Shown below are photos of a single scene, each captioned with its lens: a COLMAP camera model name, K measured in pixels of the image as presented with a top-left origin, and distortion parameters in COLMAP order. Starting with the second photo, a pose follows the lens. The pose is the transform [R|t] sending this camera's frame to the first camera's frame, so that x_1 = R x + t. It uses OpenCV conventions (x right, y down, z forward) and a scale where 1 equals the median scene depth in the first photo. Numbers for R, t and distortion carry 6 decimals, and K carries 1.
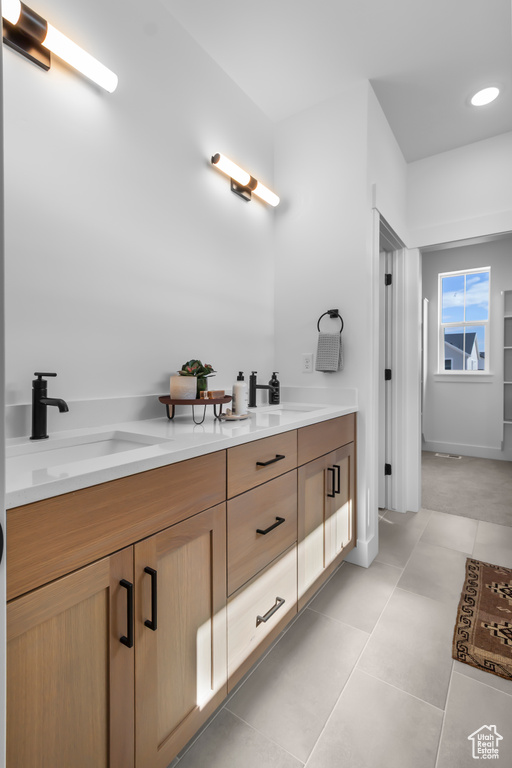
lens RADIAL K [[366.4, 0, 250.7], [0, 366.4, 369.9], [0, 0, 1]] dist [0.003477, 0.000962]
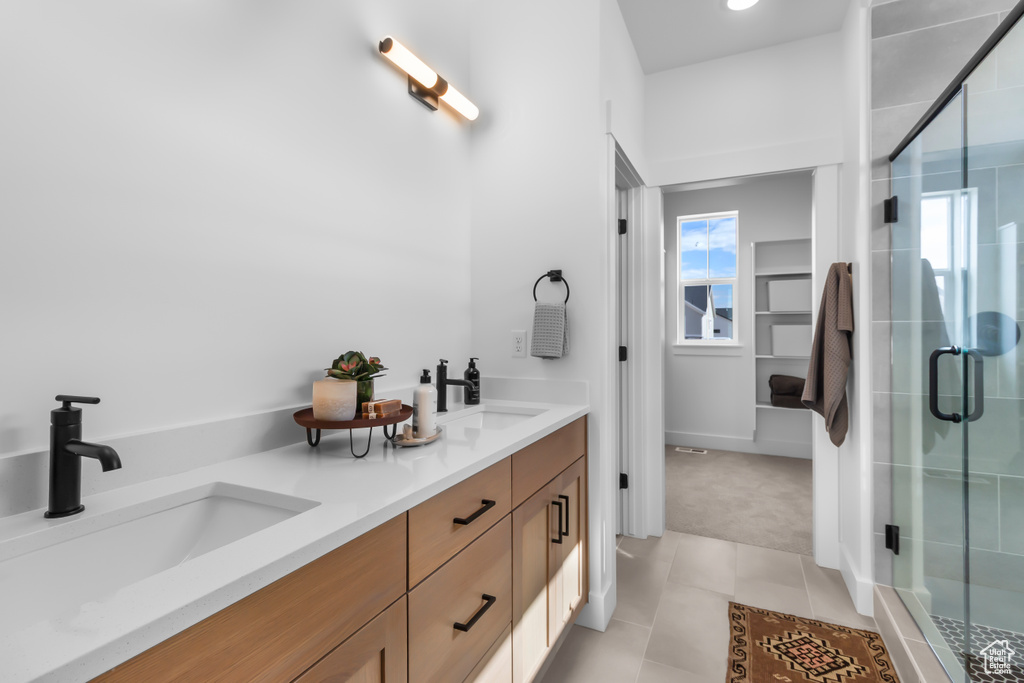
lens RADIAL K [[482.7, 0, 513.7], [0, 482.7, 318.6], [0, 0, 1]] dist [0.001106, 0.000832]
pose [[0.984946, -0.002394, 0.172847, -0.017784], [0.004835, 0.999894, -0.013700, -0.061512], [-0.172796, 0.014329, 0.984853, 0.094793]]
